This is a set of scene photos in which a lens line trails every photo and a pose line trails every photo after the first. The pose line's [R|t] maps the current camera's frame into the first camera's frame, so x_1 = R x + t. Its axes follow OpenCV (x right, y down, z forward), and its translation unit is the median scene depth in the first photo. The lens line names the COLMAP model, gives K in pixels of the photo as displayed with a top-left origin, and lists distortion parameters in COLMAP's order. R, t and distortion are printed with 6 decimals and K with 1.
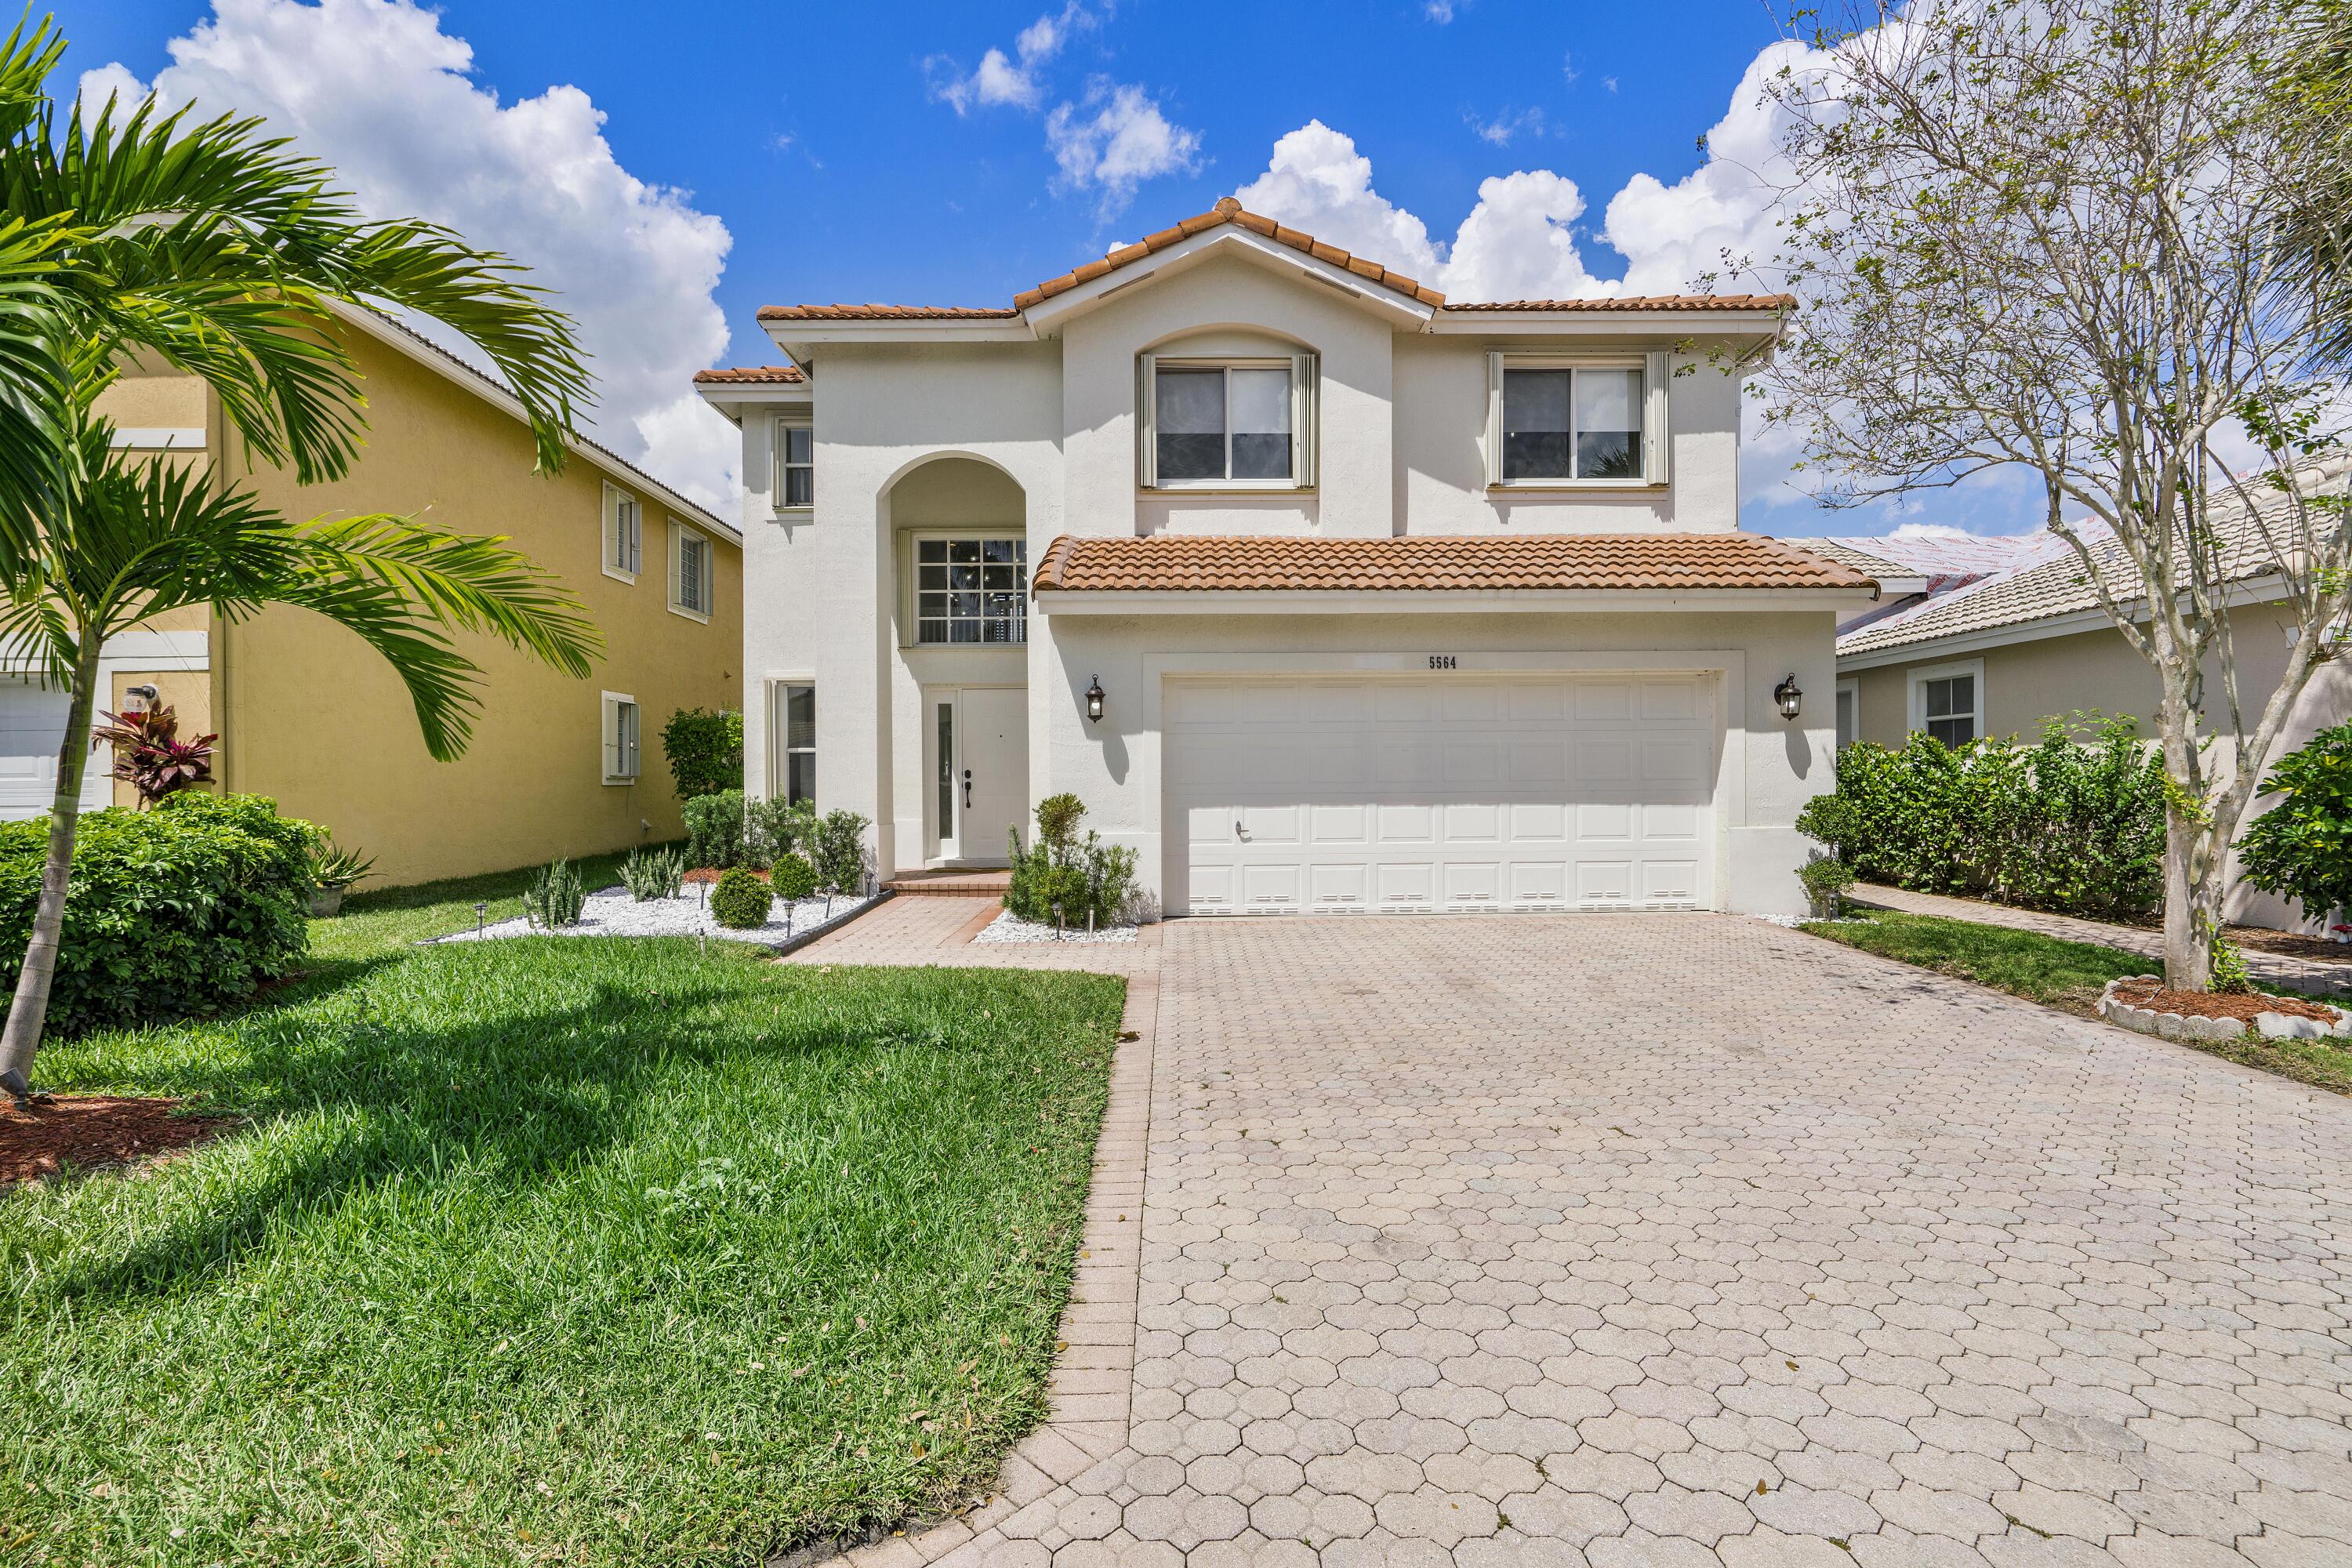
lens RADIAL K [[1072.6, 0, 1184.0], [0, 1072.6, 789.3], [0, 0, 1]] dist [0.002964, 0.000721]
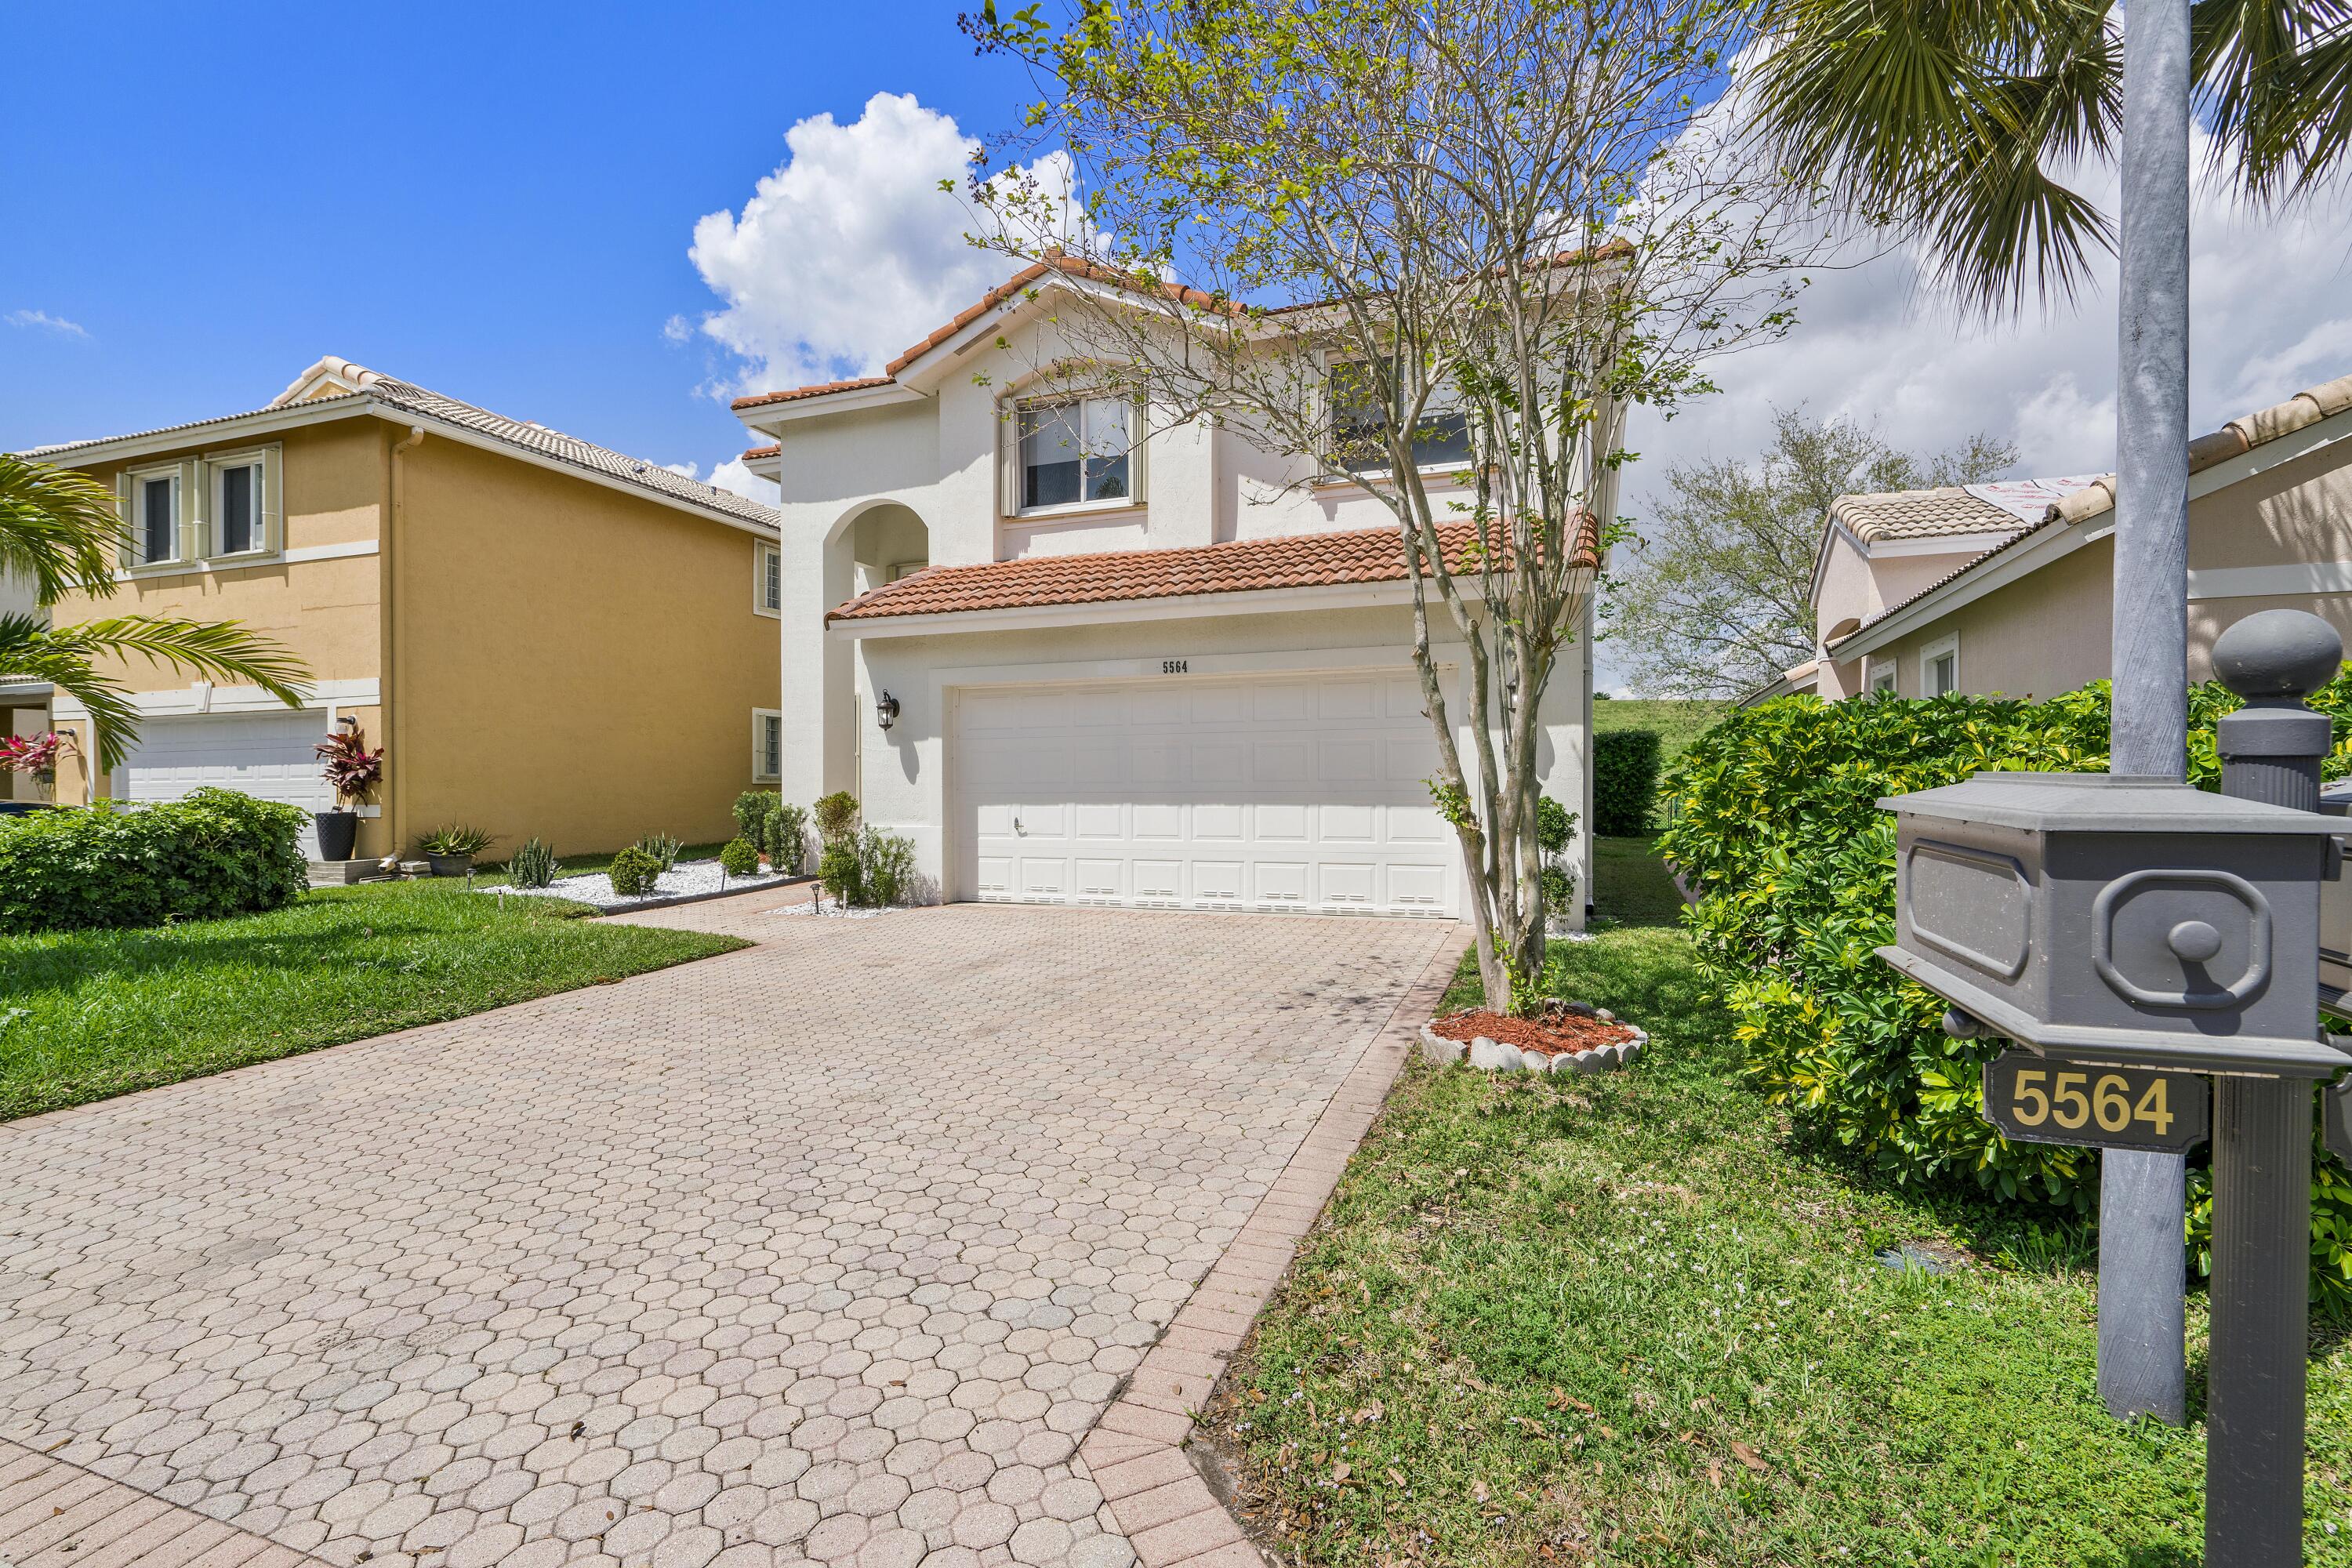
lens RADIAL K [[1072.6, 0, 1184.0], [0, 1072.6, 789.3], [0, 0, 1]] dist [0.002964, 0.000721]
pose [[0.930893, 0.004043, -0.365268, 0.609343], [-0.003736, 0.999992, 0.001547, -0.001648], [0.365272, -0.000076, 0.930901, 0.036146]]
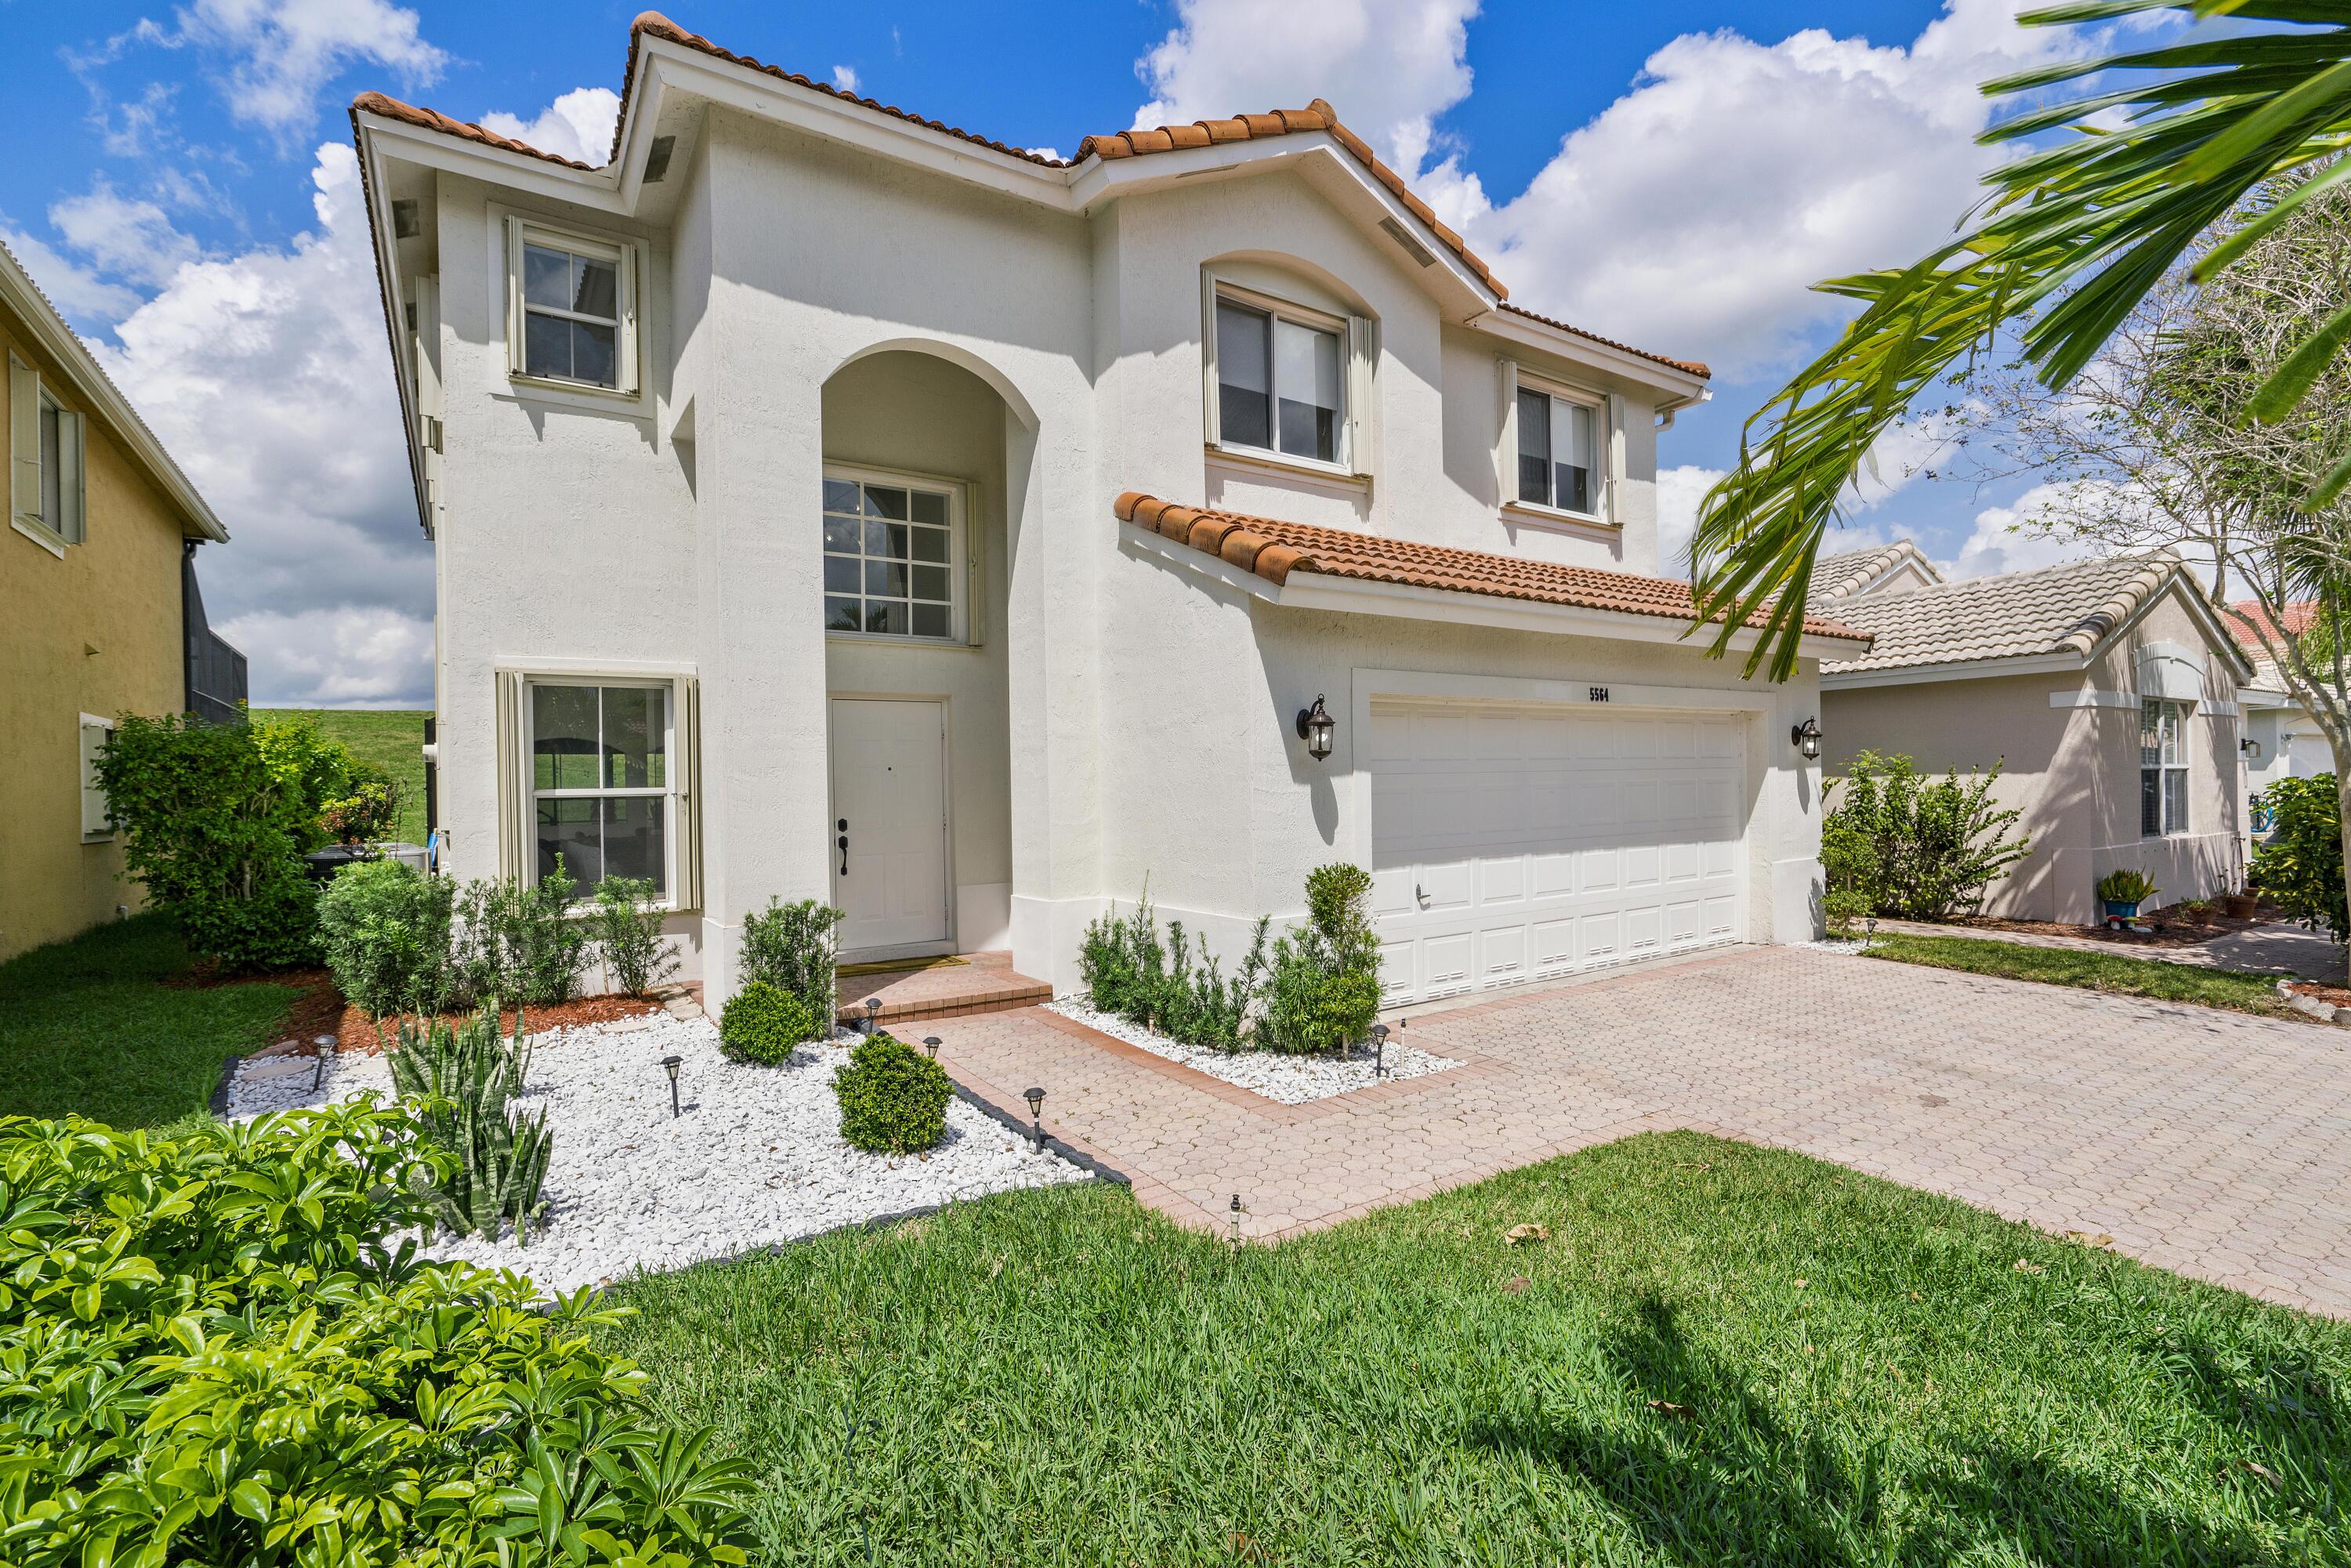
lens RADIAL K [[1054.2, 0, 1153.7], [0, 1054.2, 787.8], [0, 0, 1]] dist [0.002192, 0.000145]
pose [[0.847870, -0.013545, 0.530031, -0.522634], [0.022492, 0.999693, -0.010432, -0.037185], [-0.529726, 0.020767, 0.847914, 0.439486]]
